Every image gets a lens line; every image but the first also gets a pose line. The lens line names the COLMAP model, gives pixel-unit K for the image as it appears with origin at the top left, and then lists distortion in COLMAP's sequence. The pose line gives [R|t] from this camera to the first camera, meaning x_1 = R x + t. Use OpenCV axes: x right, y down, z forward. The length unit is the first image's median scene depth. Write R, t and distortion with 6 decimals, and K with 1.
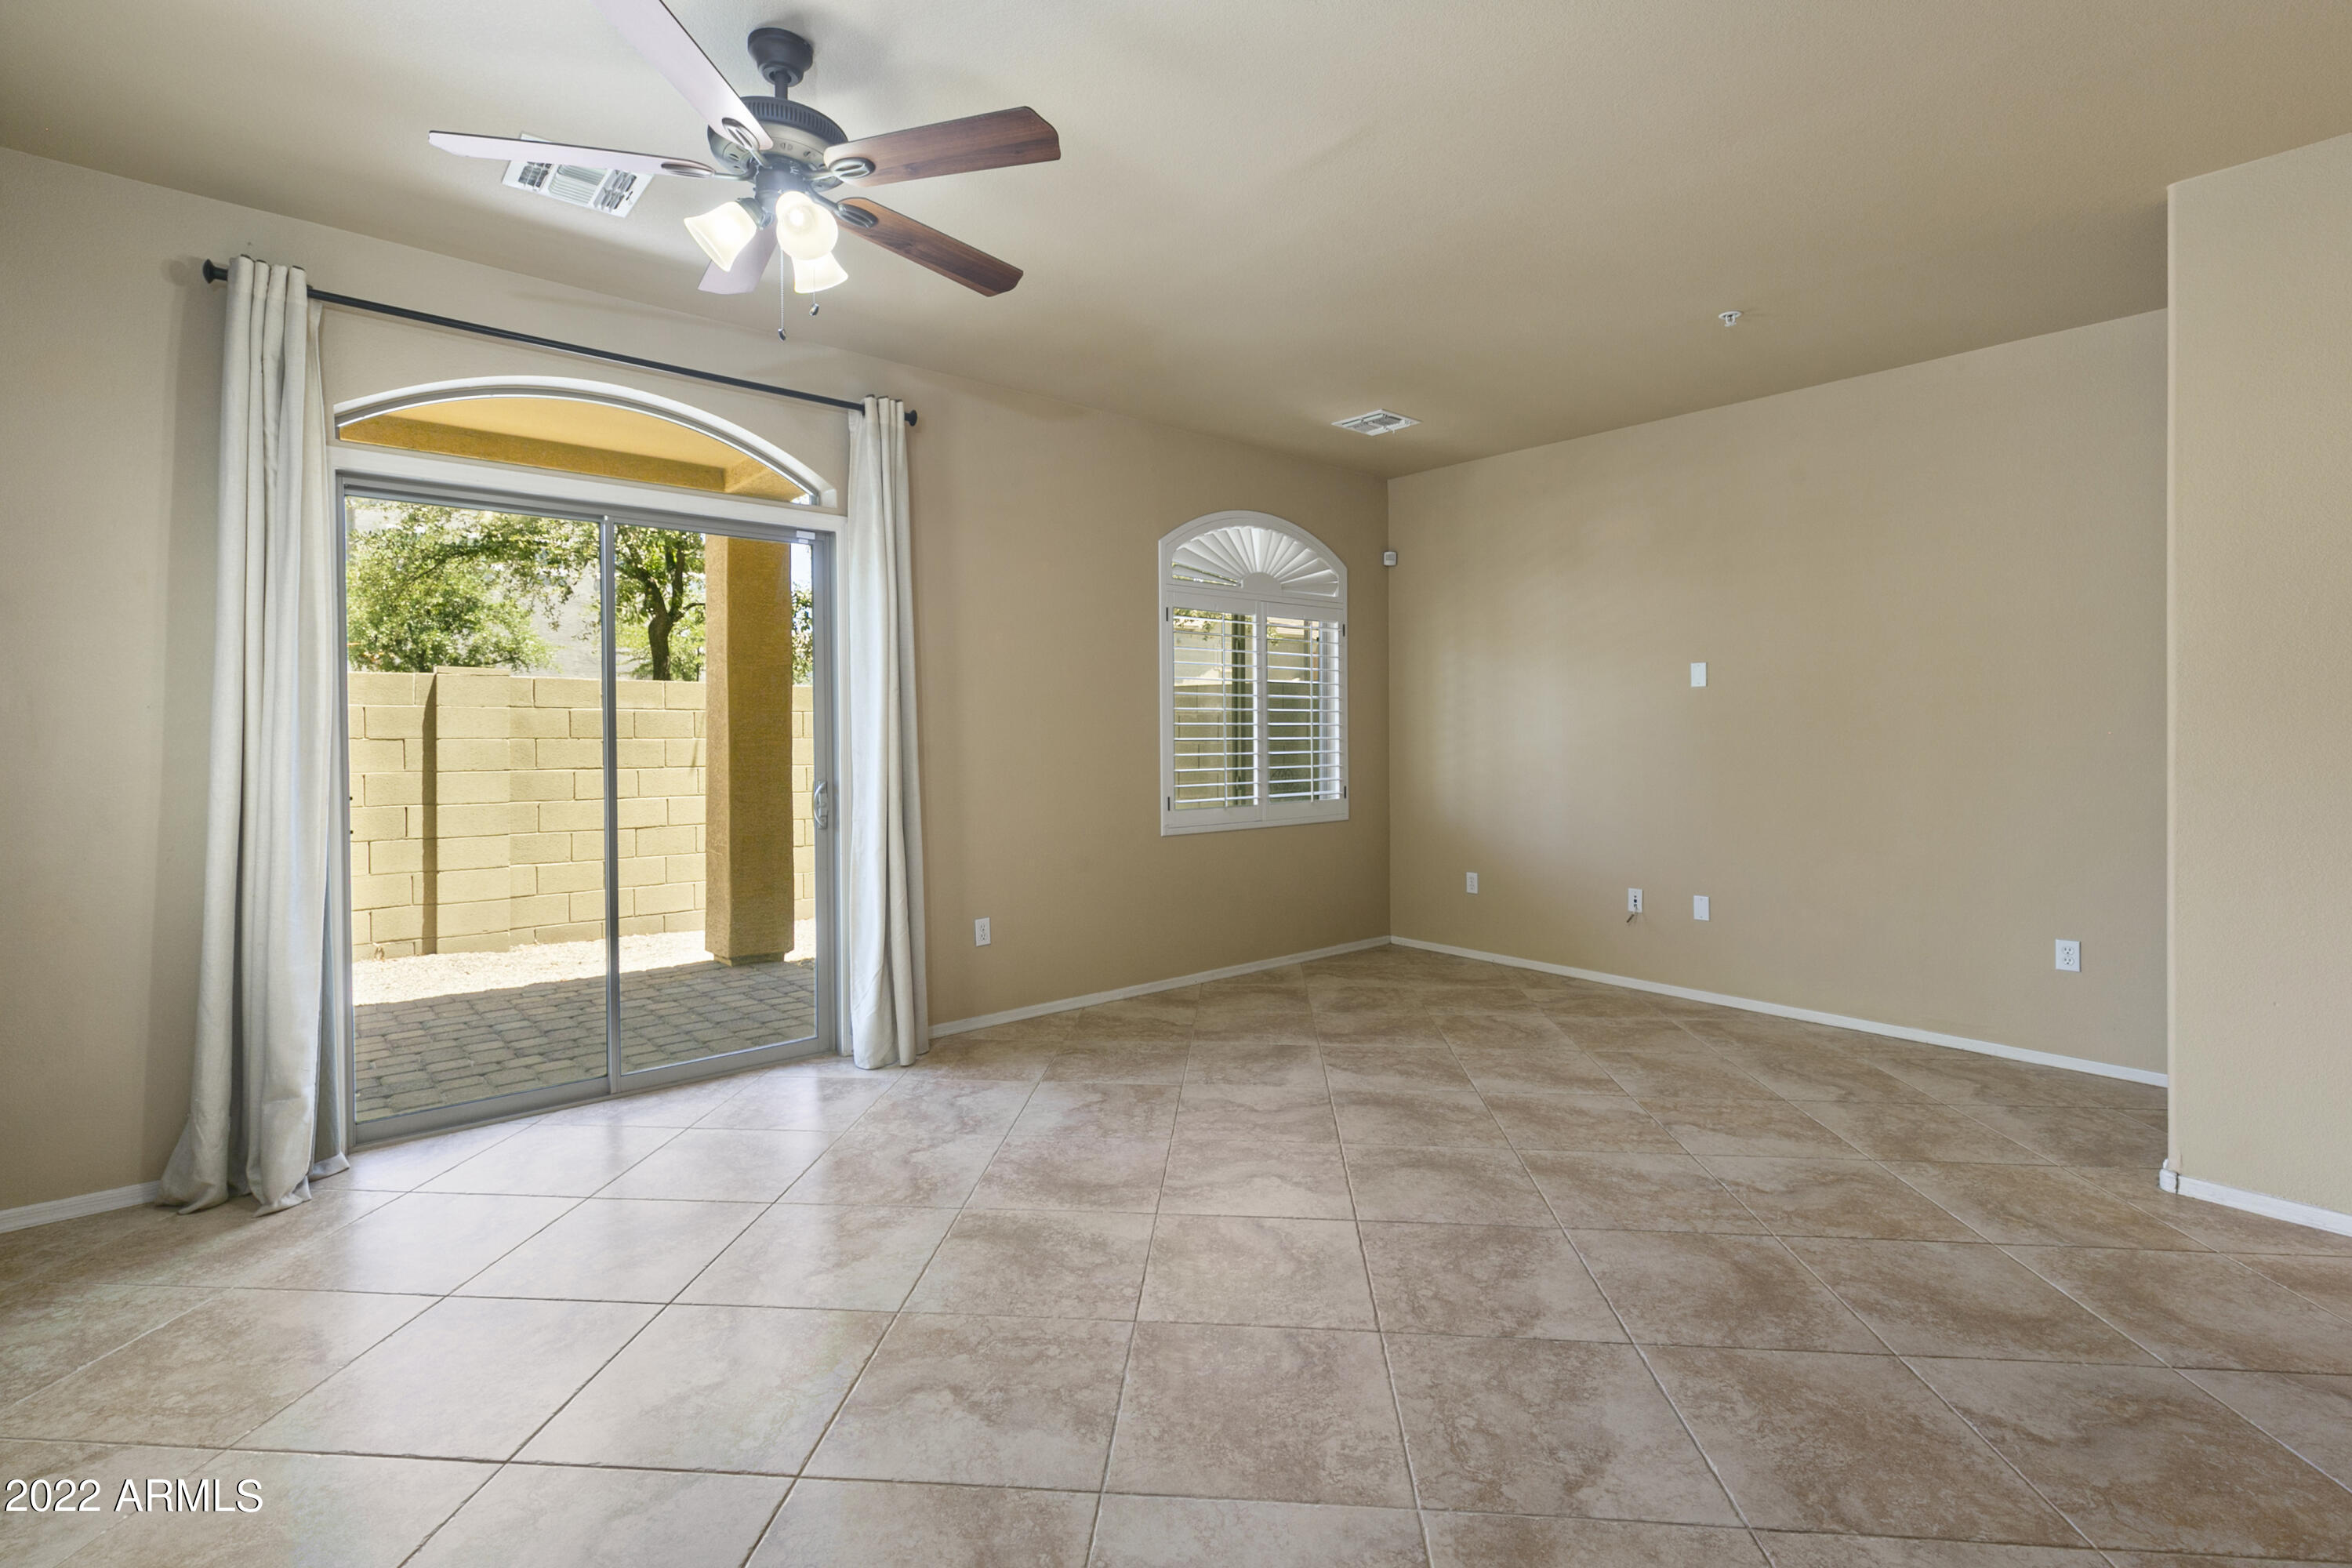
lens RADIAL K [[1087.4, 0, 1178.4], [0, 1087.4, 738.5], [0, 0, 1]] dist [0.007135, 0.000227]
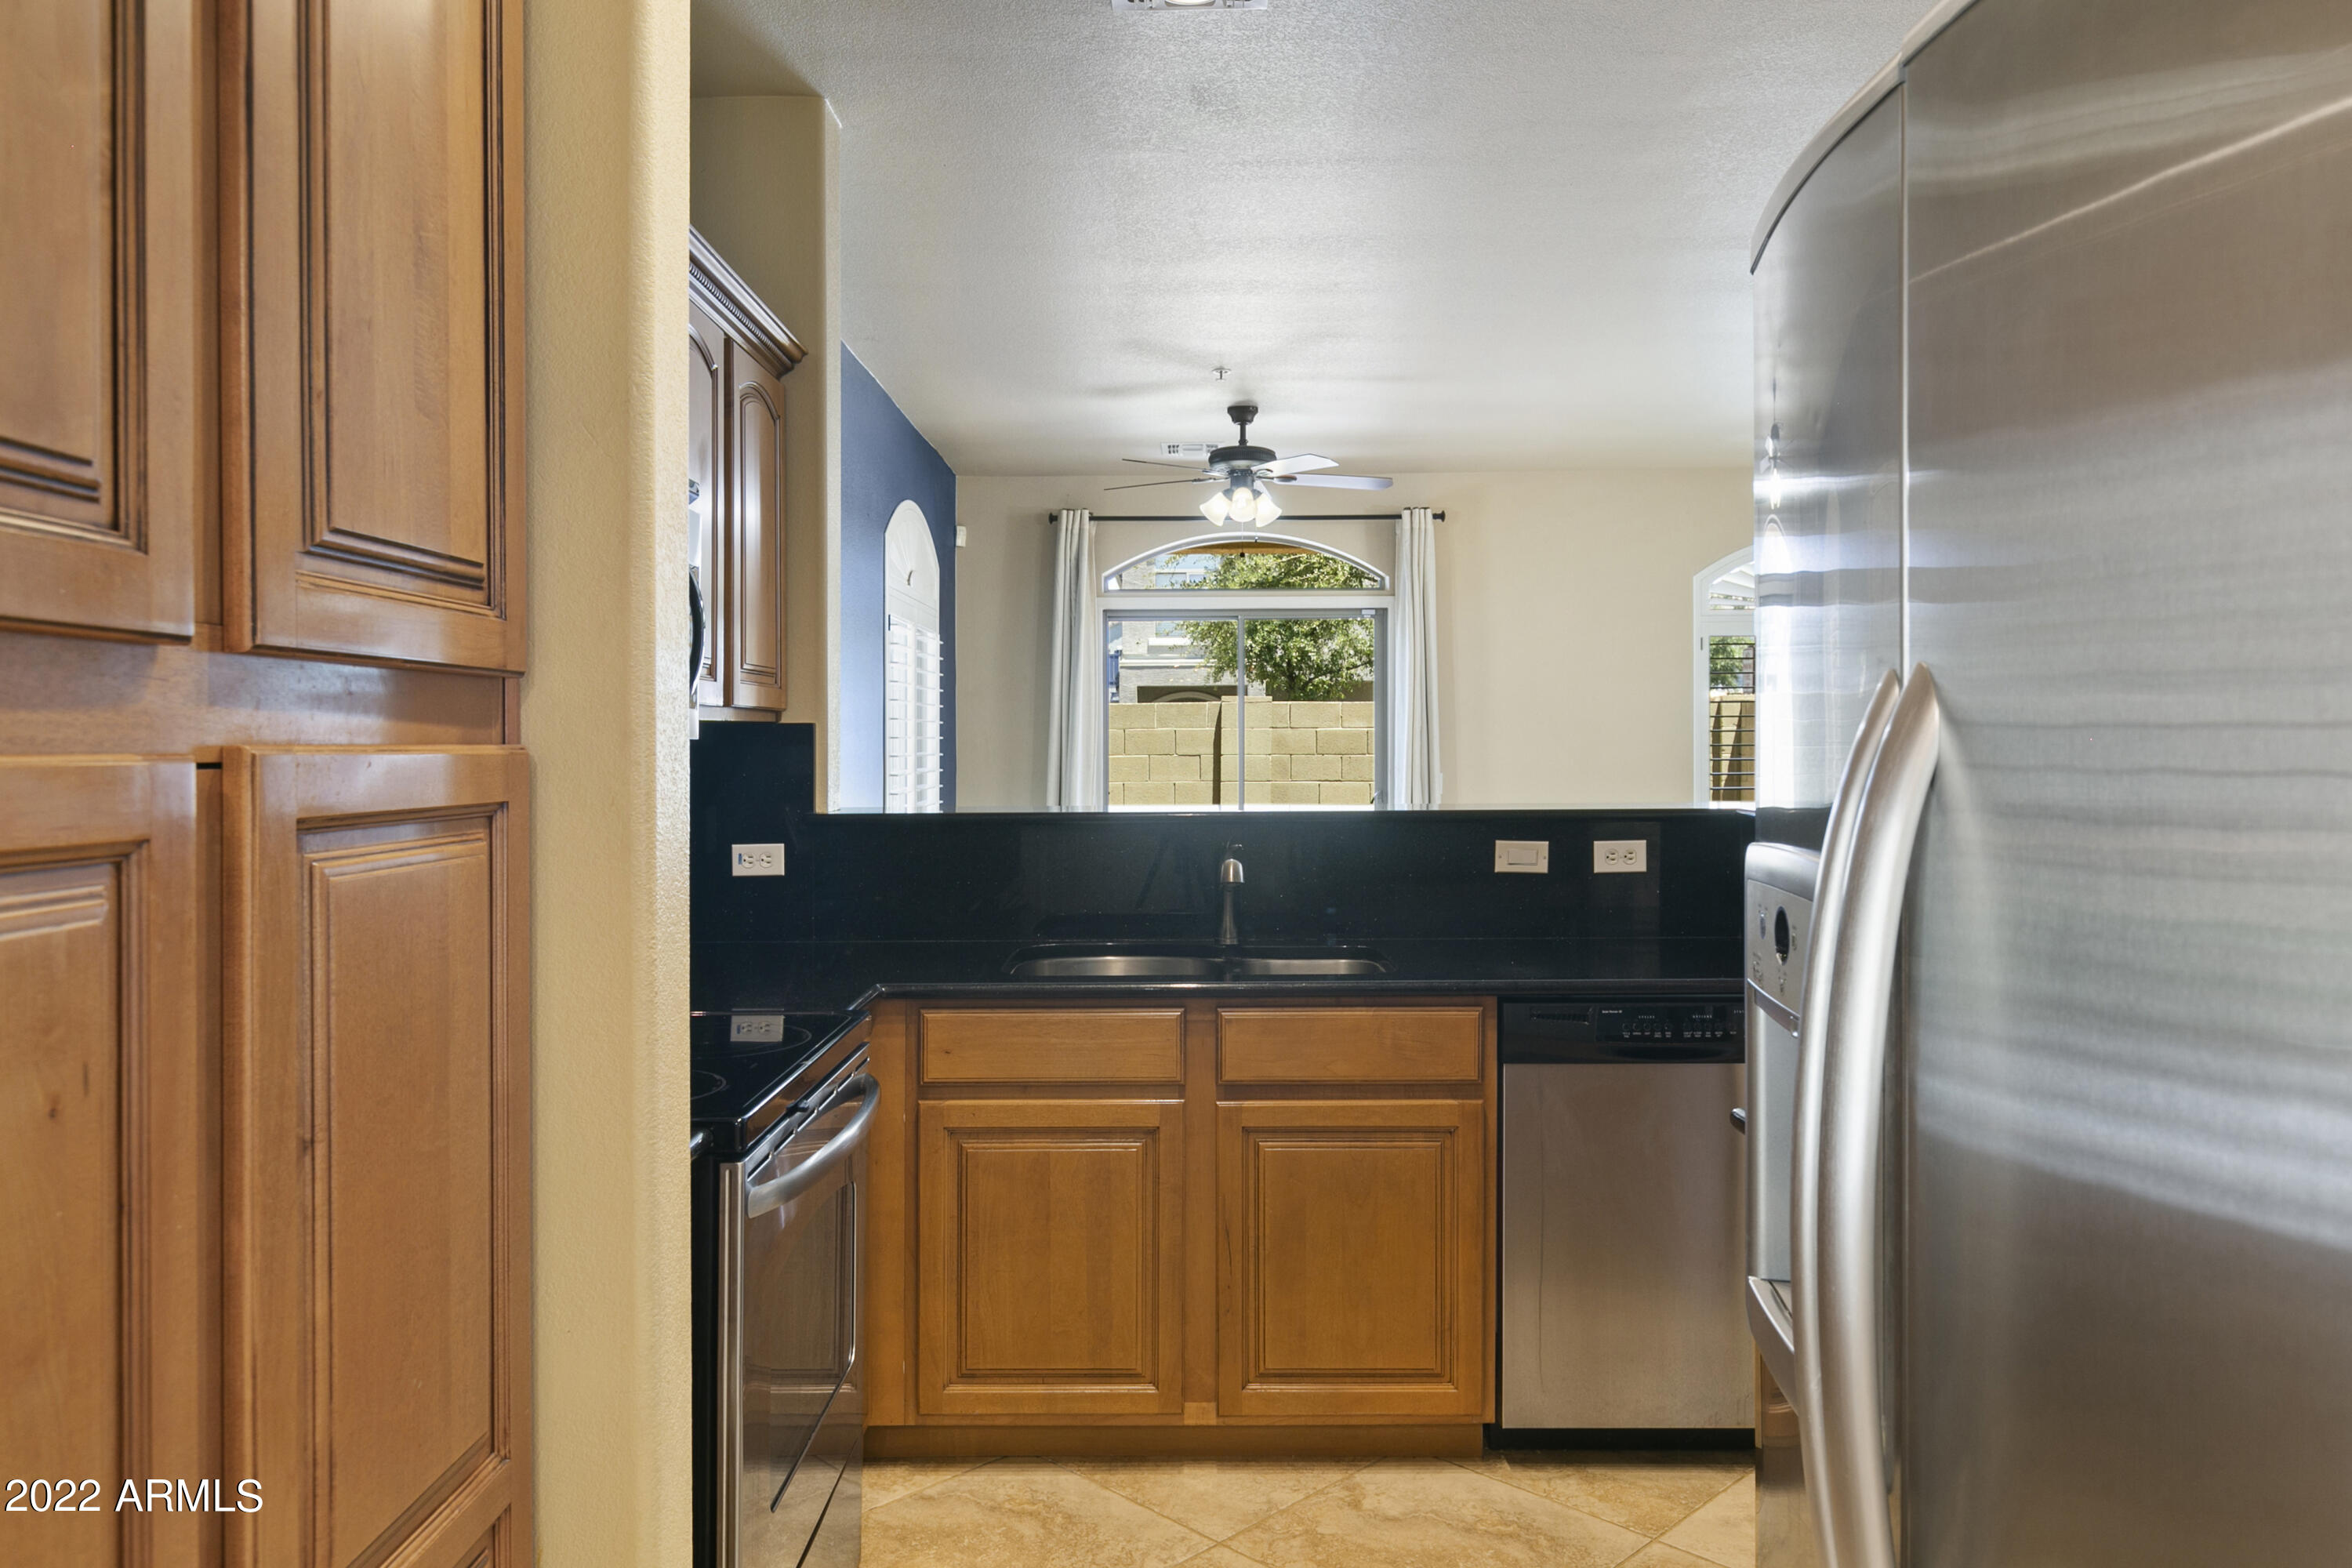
lens RADIAL K [[1656.3, 0, 1184.9], [0, 1656.3, 778.2], [0, 0, 1]] dist [0.001385, 0.000716]
pose [[0.754895, 0.011226, -0.655750, 0.985159], [0.003477, 0.999771, 0.021119, -0.023676], [0.655836, -0.018222, 0.754683, -0.857129]]
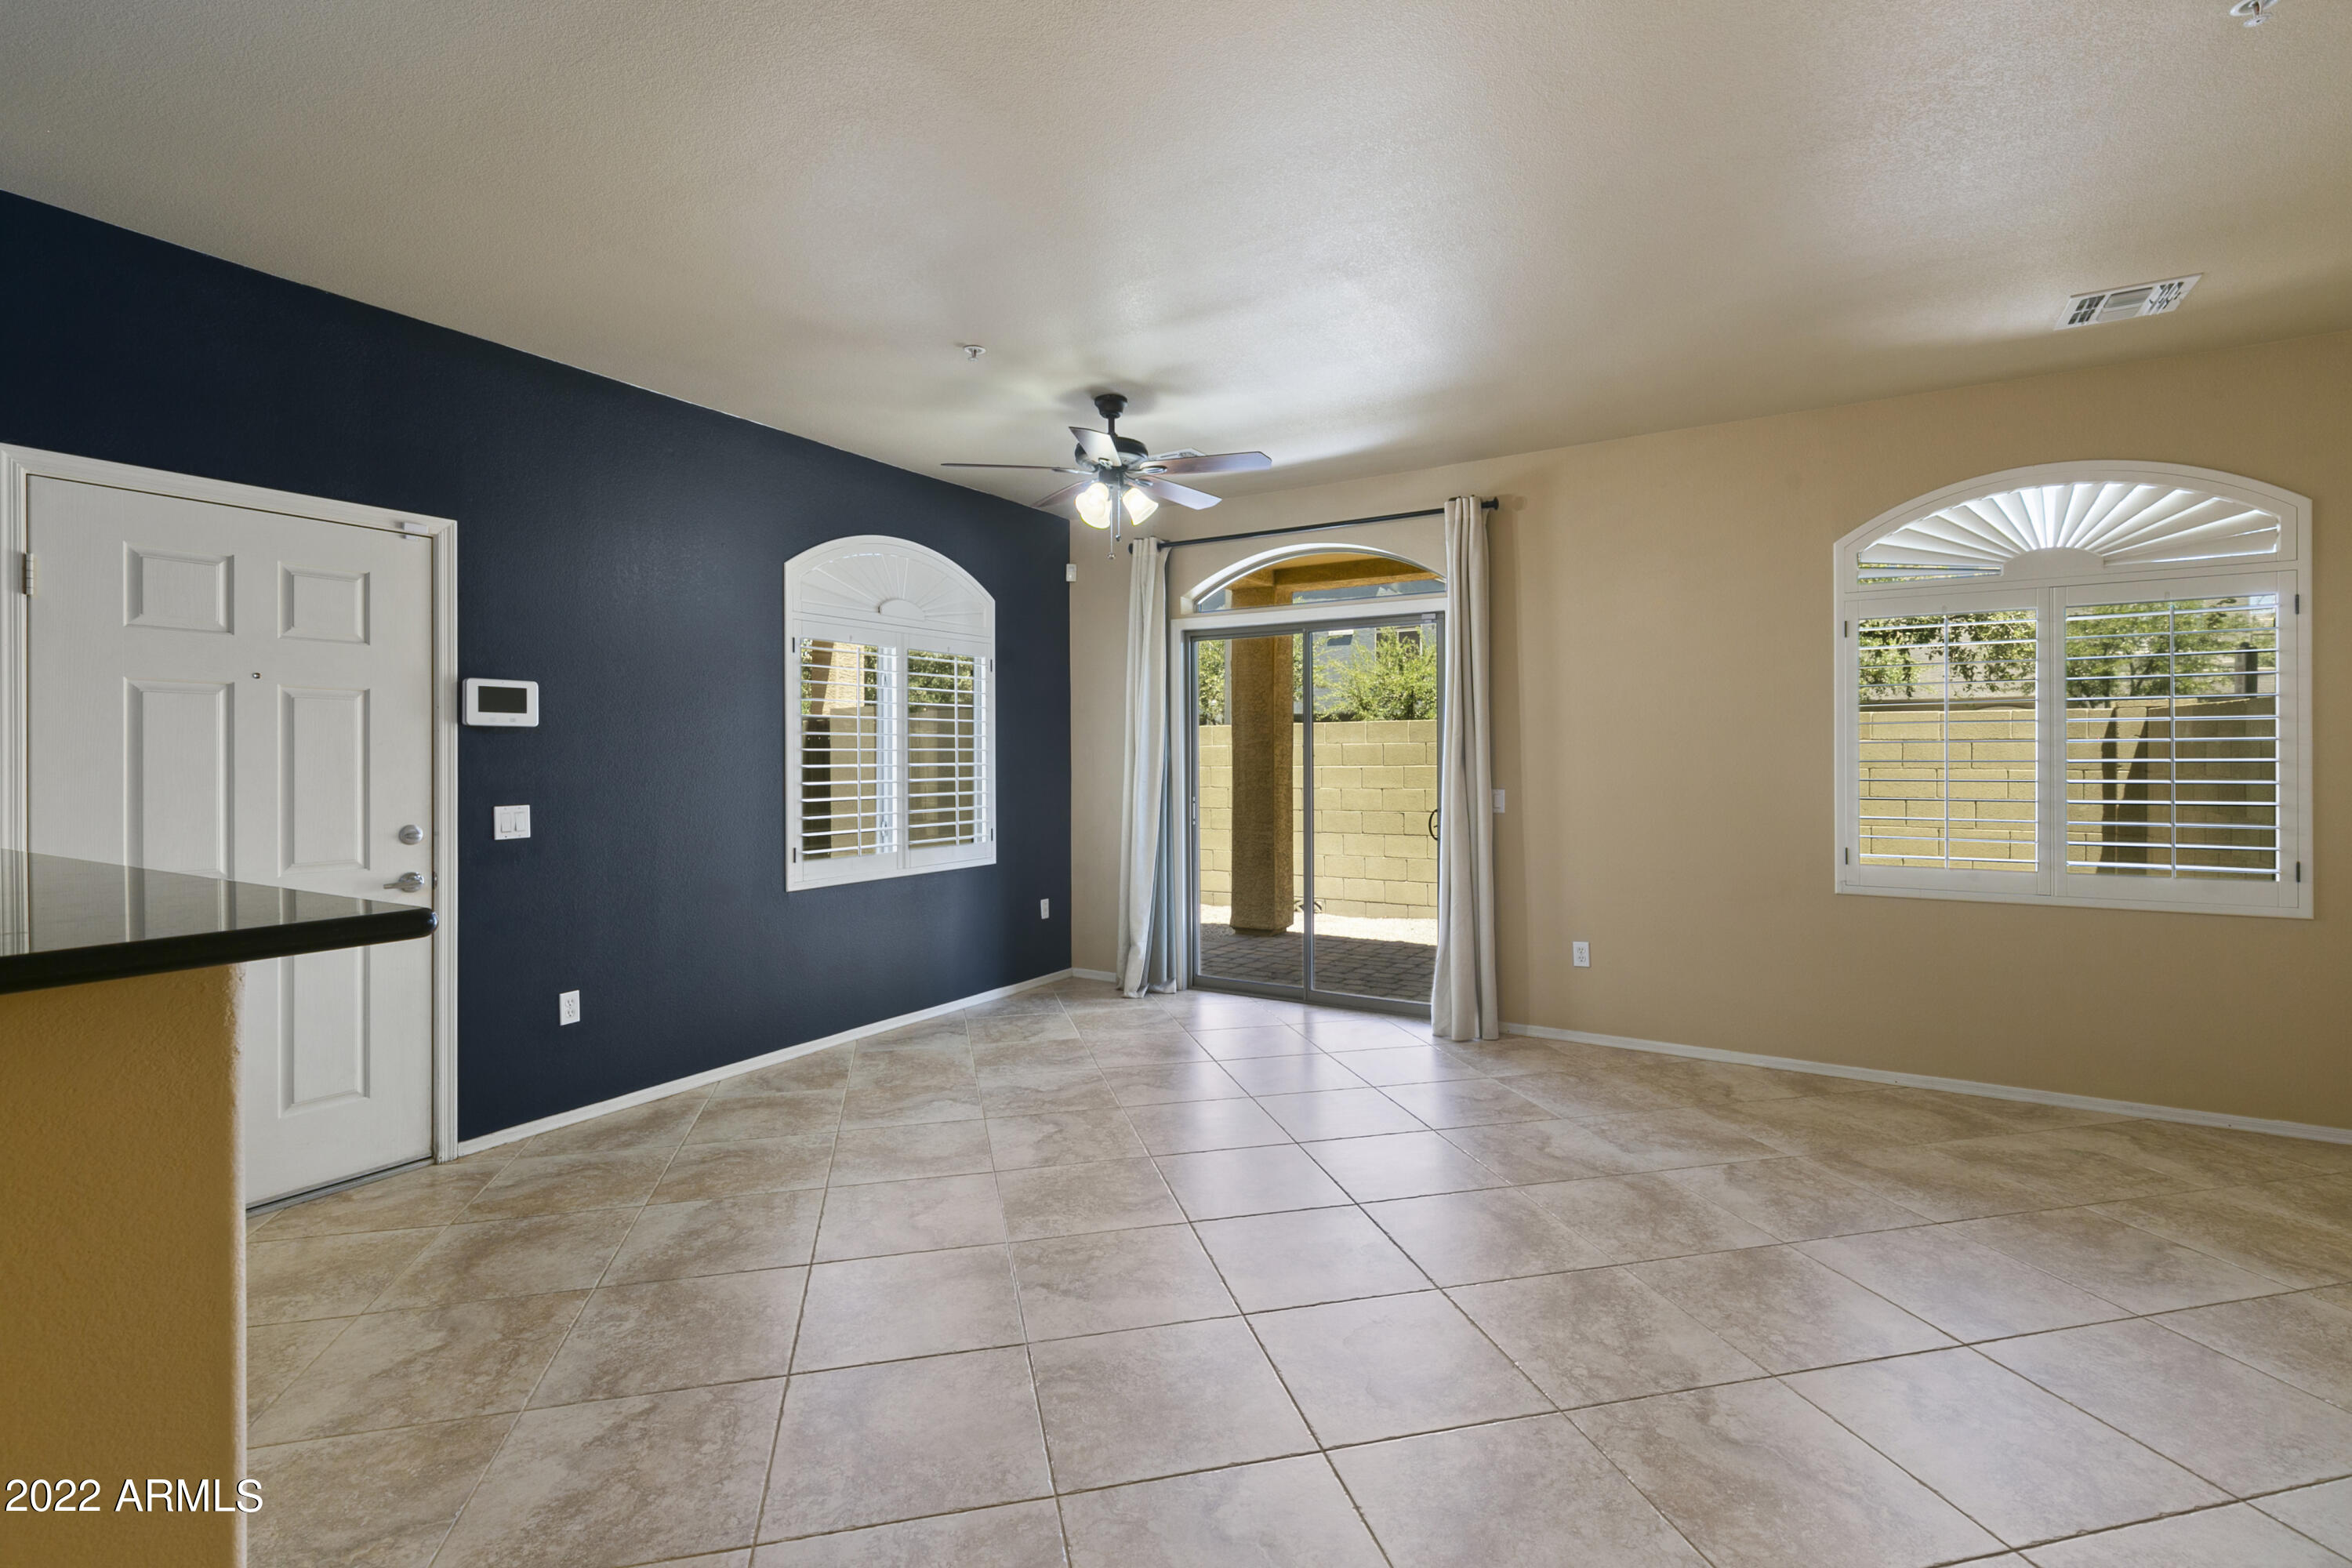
lens RADIAL K [[1087.4, 0, 1144.1], [0, 1087.4, 770.7], [0, 0, 1]] dist [0.007135, 0.000227]
pose [[0.281588, 0.014345, -0.959428, 0.925546], [0.000466, 0.999886, 0.015087, -0.026626], [0.959535, -0.004695, 0.281549, 0.355314]]
